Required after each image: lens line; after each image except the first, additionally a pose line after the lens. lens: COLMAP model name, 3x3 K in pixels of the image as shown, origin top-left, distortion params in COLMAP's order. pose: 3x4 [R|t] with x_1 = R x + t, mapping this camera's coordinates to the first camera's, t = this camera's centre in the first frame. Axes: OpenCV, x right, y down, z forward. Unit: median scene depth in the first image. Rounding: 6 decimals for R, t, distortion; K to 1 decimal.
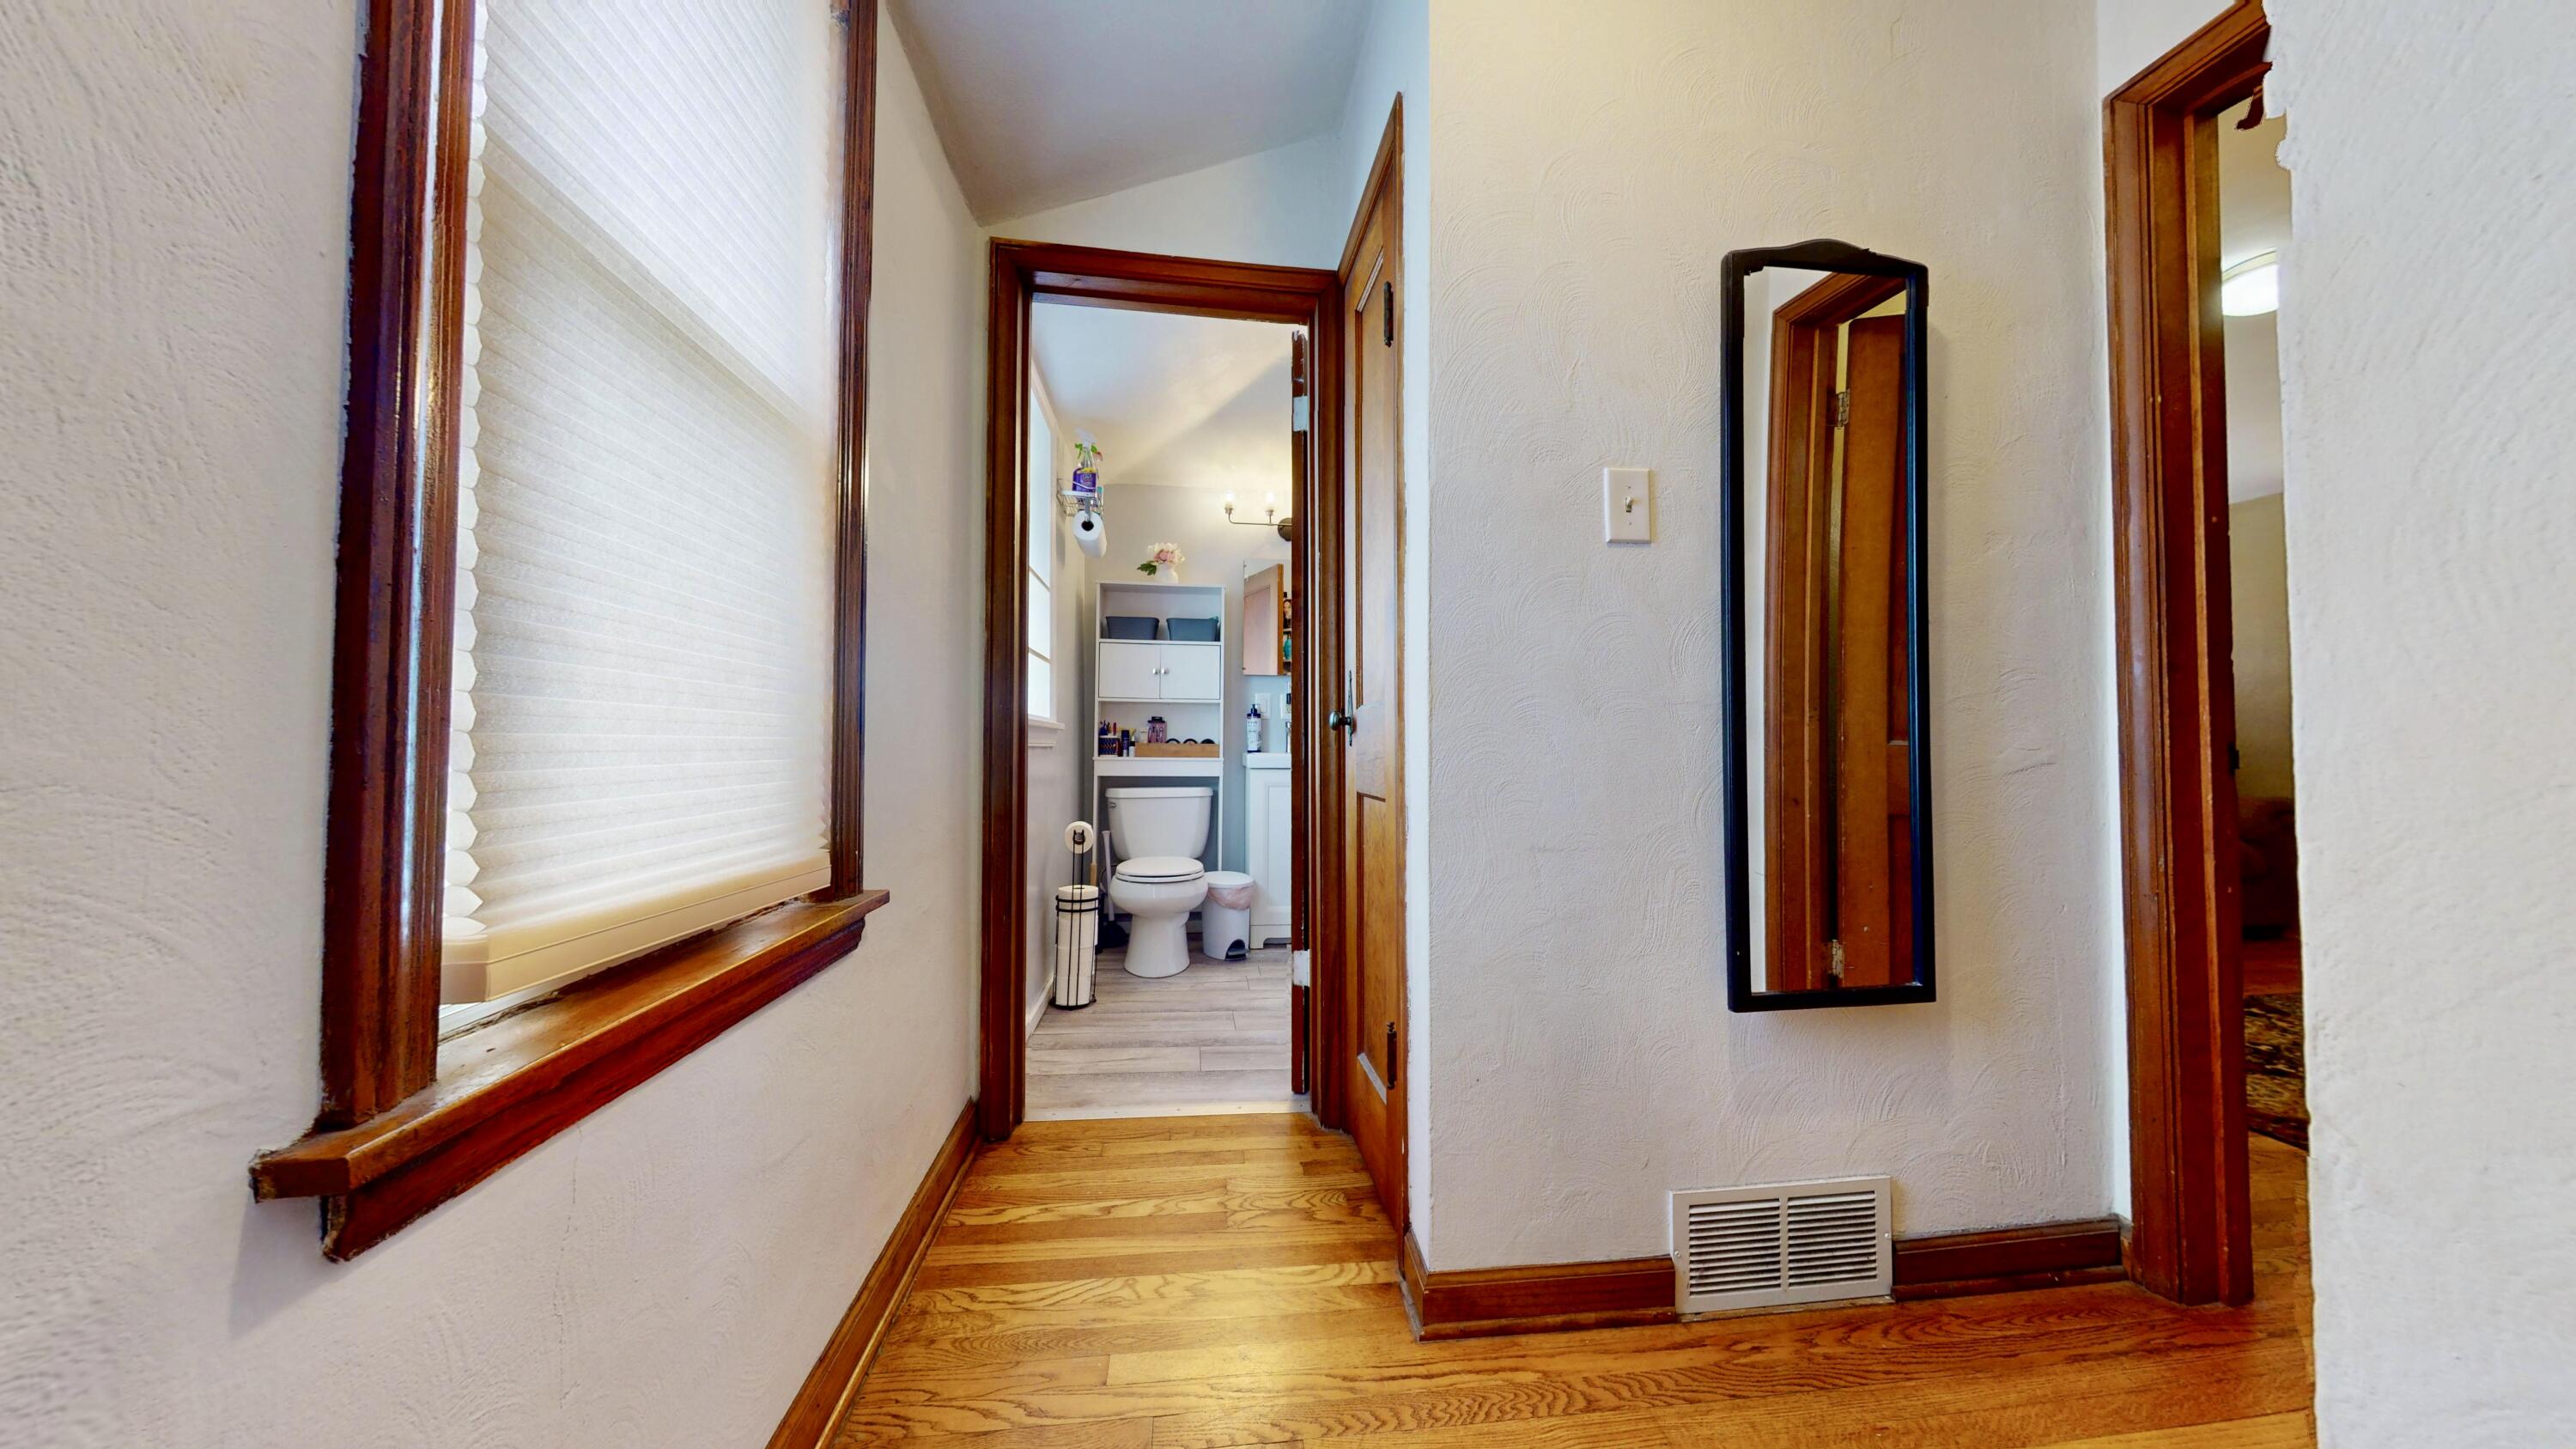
lens RADIAL K [[800.4, 0, 1285.7], [0, 800.4, 735.1], [0, 0, 1]] dist [0.004998, -0.000024]
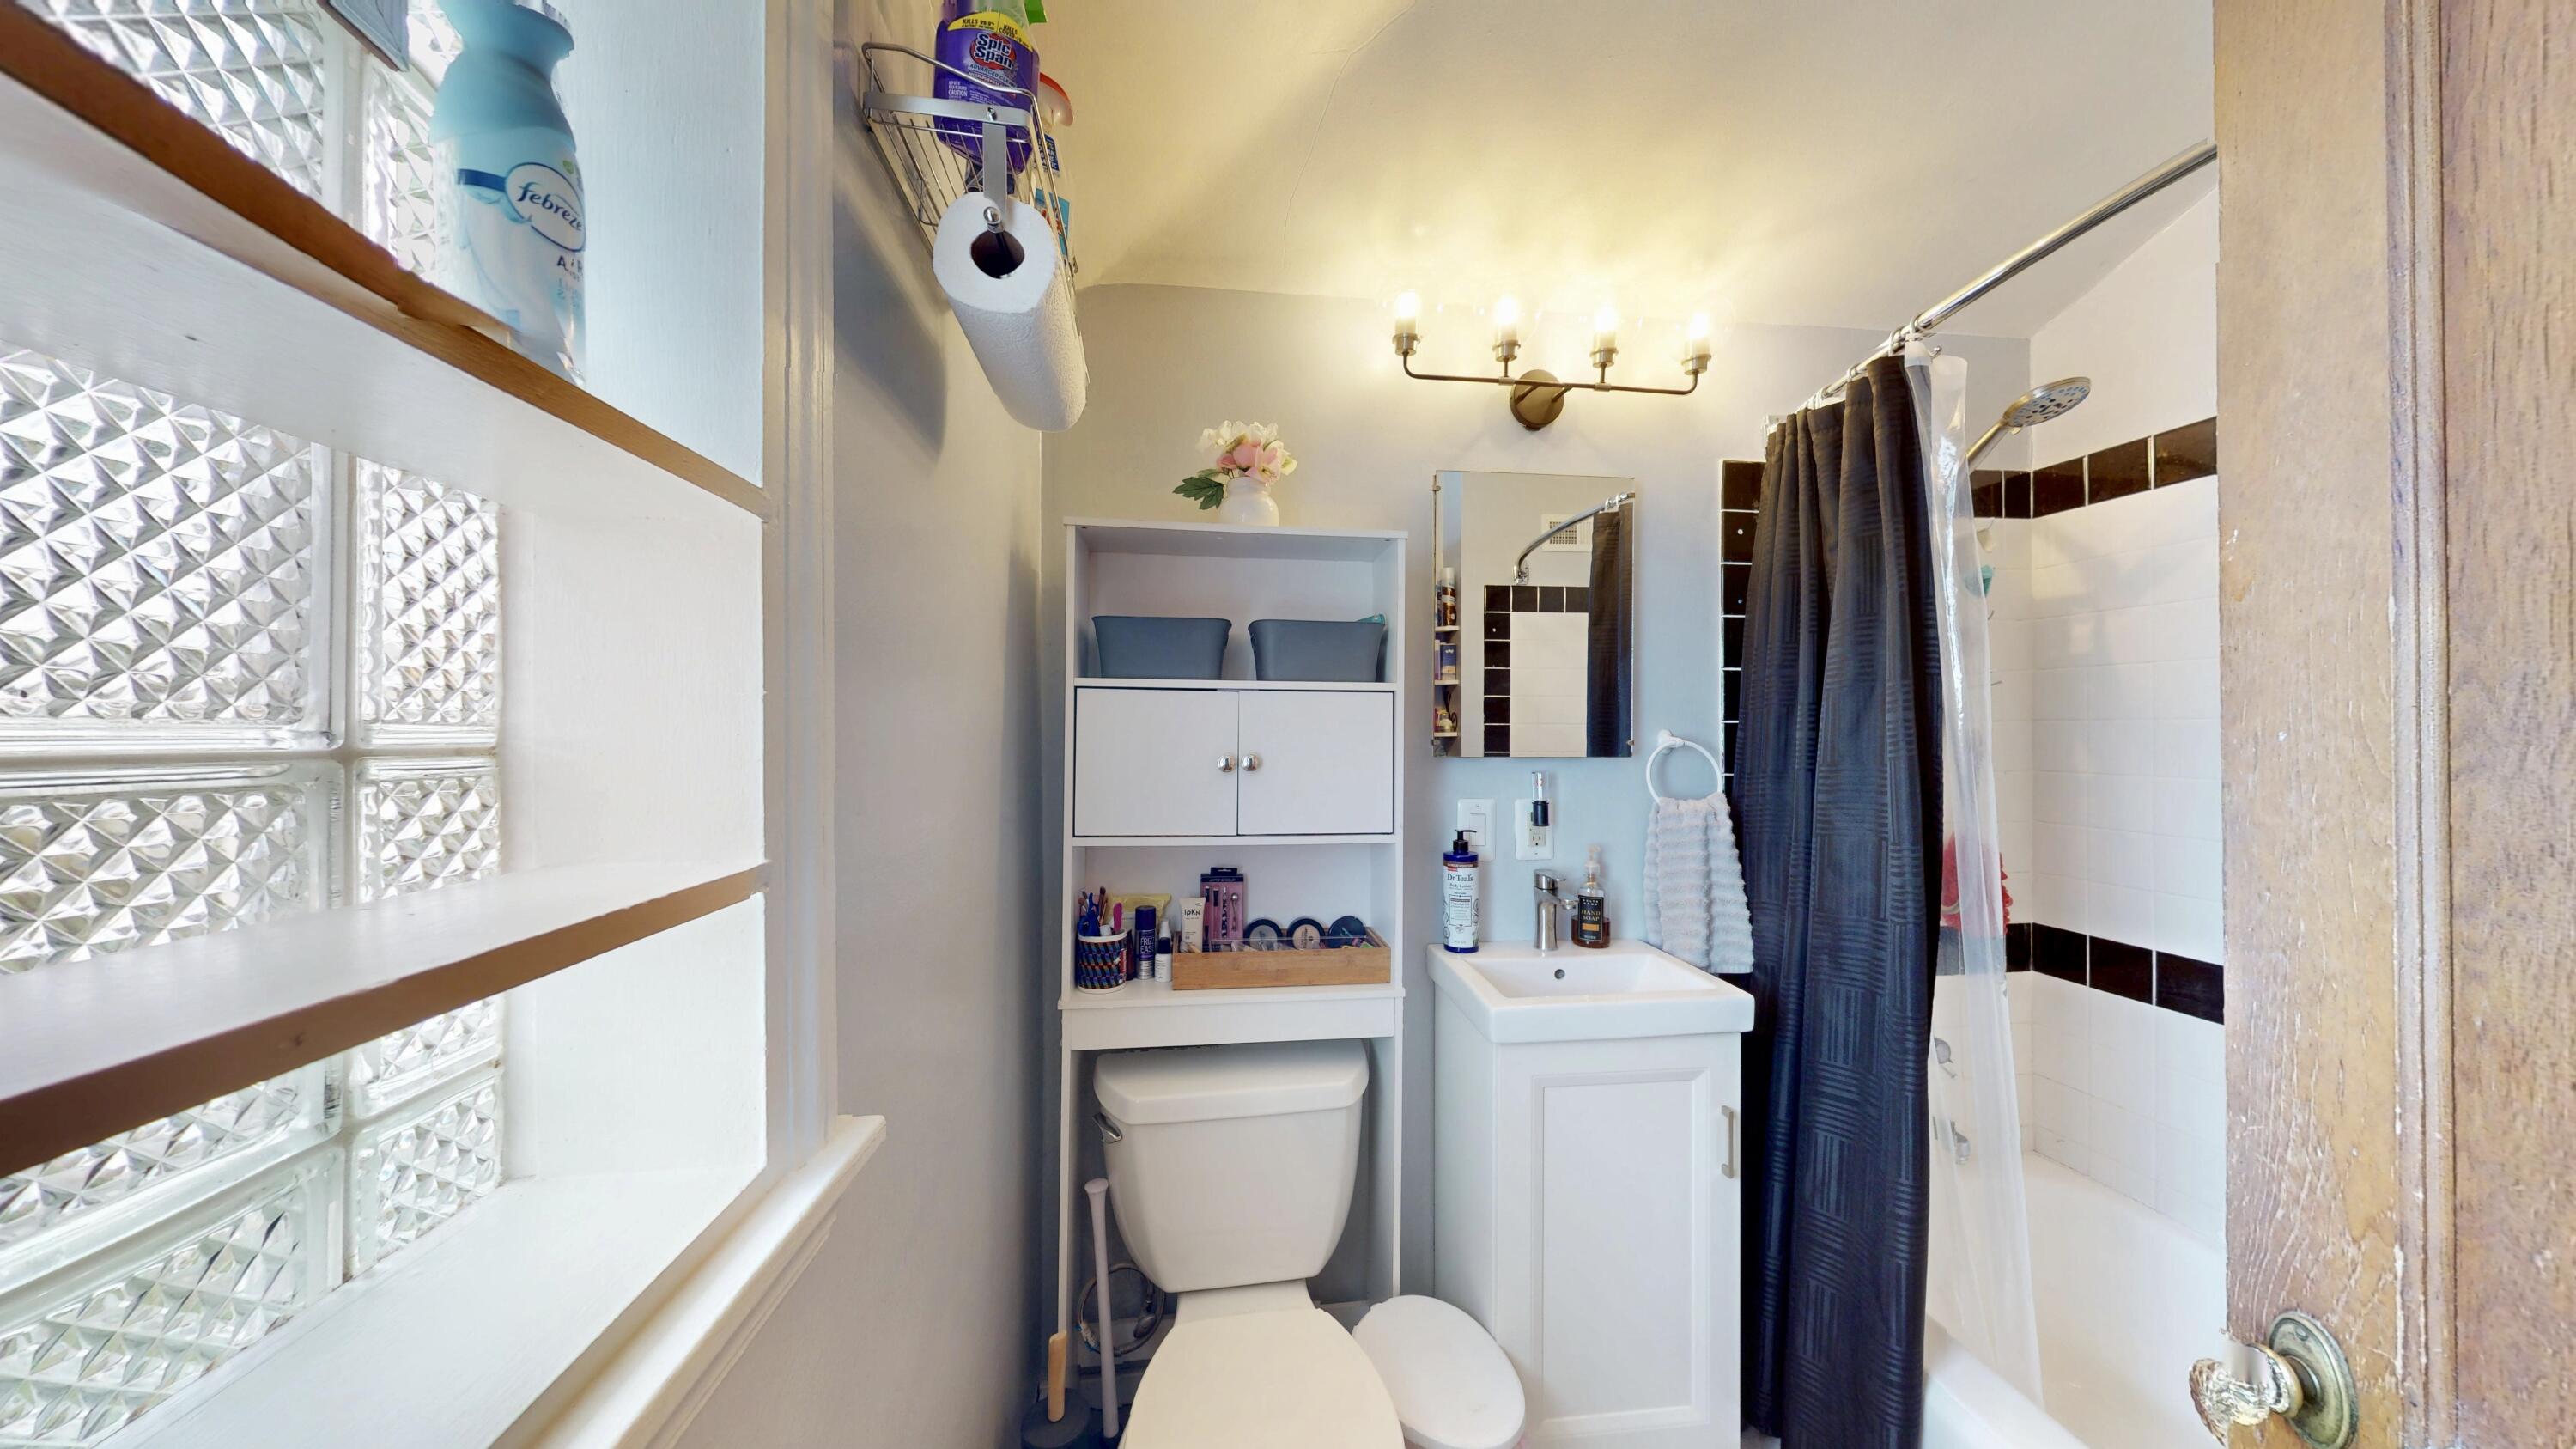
lens RADIAL K [[800.4, 0, 1266.1], [0, 800.4, 753.3], [0, 0, 1]] dist [0.004998, -0.000024]
pose [[0.999056, -0.002038, -0.043391, -0.124831], [0.002415, 0.999960, 0.008629, -0.085503], [0.043371, -0.008725, 0.999021, 0.617247]]
